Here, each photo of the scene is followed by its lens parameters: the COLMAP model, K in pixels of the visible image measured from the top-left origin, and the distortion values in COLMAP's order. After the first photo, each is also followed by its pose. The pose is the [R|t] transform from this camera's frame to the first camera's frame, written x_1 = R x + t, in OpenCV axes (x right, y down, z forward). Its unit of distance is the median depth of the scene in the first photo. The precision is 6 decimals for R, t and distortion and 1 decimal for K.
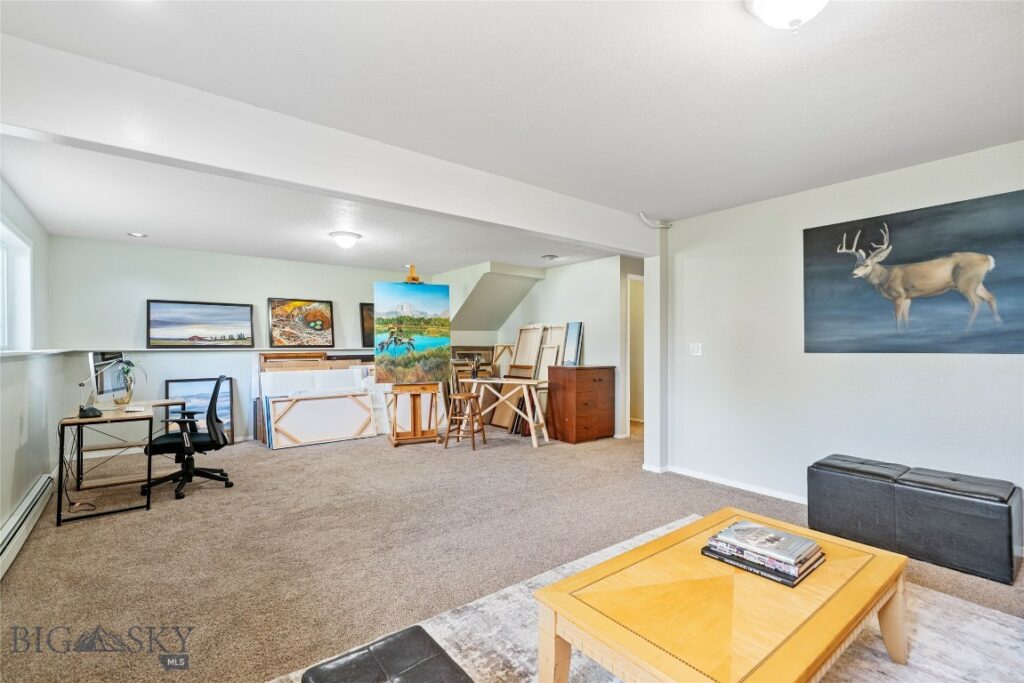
lens RADIAL K [[459.0, 0, 509.7], [0, 459.0, 337.5], [0, 0, 1]] dist [-0.000550, -0.000051]
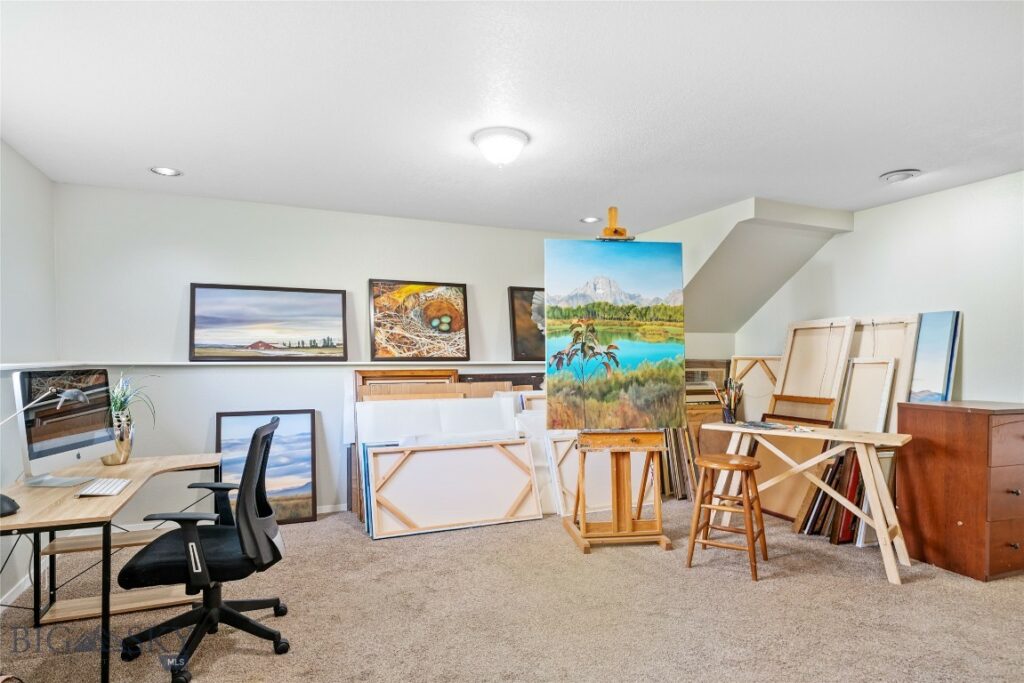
lens RADIAL K [[557.4, 0, 511.7], [0, 557.4, 346.2], [0, 0, 1]] dist [-0.001796, -0.000594]
pose [[0.966565, -0.001047, -0.256420, -0.159009], [0.000604, 0.999998, -0.001808, 0.004453], [0.256422, 0.001593, 0.966564, 0.346540]]
